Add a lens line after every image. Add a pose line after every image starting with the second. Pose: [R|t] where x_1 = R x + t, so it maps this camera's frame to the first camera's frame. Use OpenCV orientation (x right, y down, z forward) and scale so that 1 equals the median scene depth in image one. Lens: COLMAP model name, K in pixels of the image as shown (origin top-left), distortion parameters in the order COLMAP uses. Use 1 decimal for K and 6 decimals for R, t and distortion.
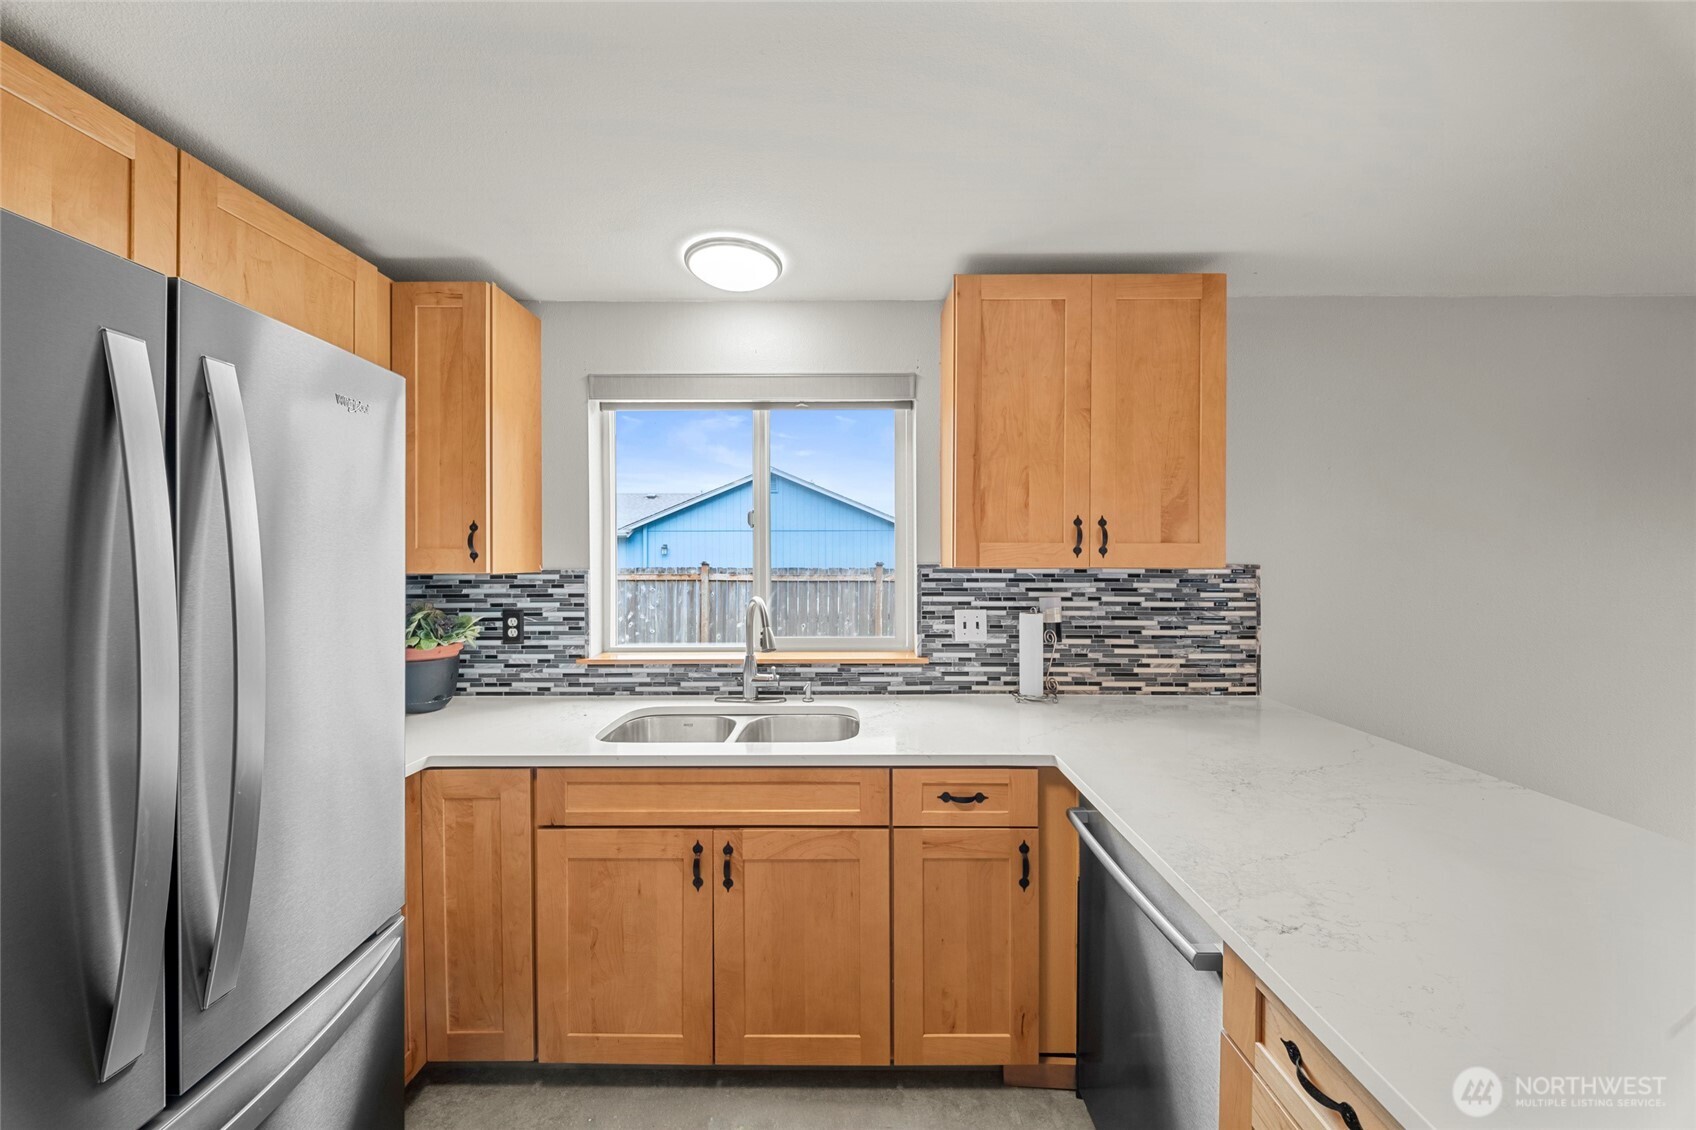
lens RADIAL K [[618.1, 0, 842.0], [0, 618.1, 538.6], [0, 0, 1]] dist [0.000121, -0.000171]
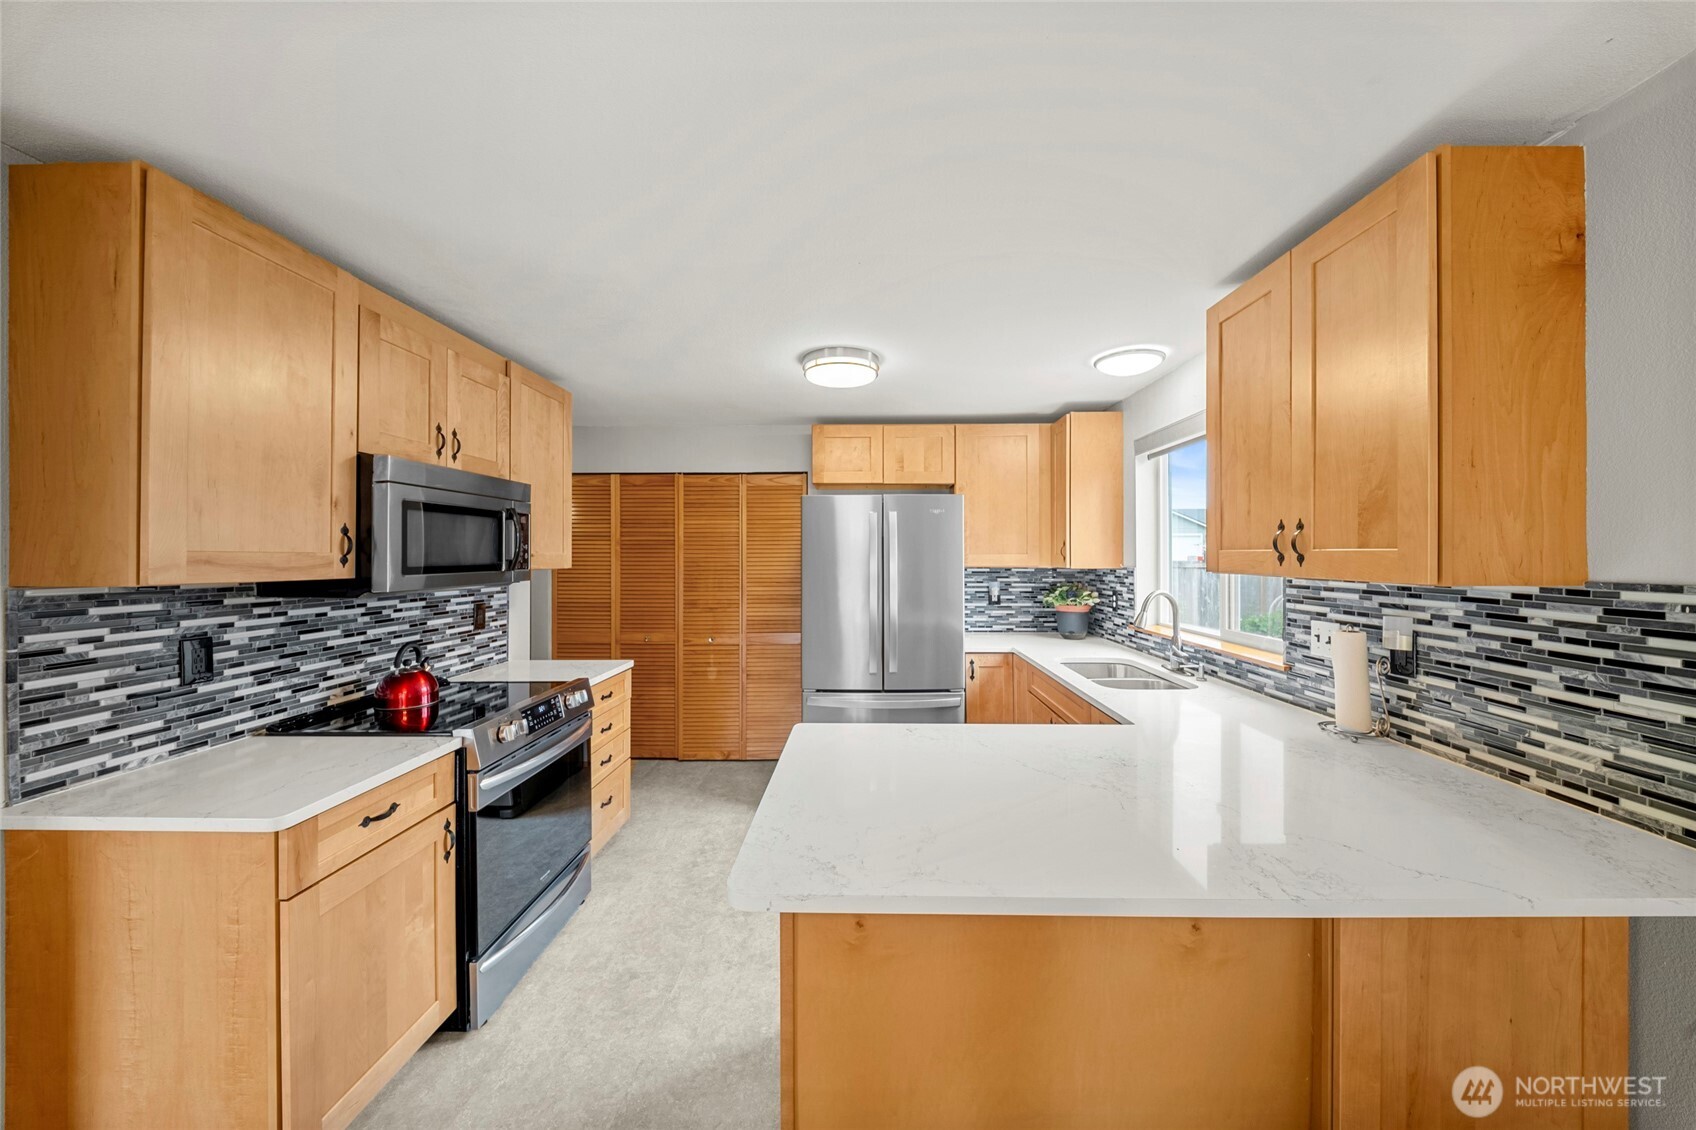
lens RADIAL K [[618.1, 0, 842.0], [0, 618.1, 538.6], [0, 0, 1]] dist [0.000121, -0.000171]
pose [[-0.034013, -0.025133, -0.999105, 1.131914], [0.008698, 0.999638, -0.025442, 0.010818], [0.999384, -0.009556, -0.033783, 0.330013]]
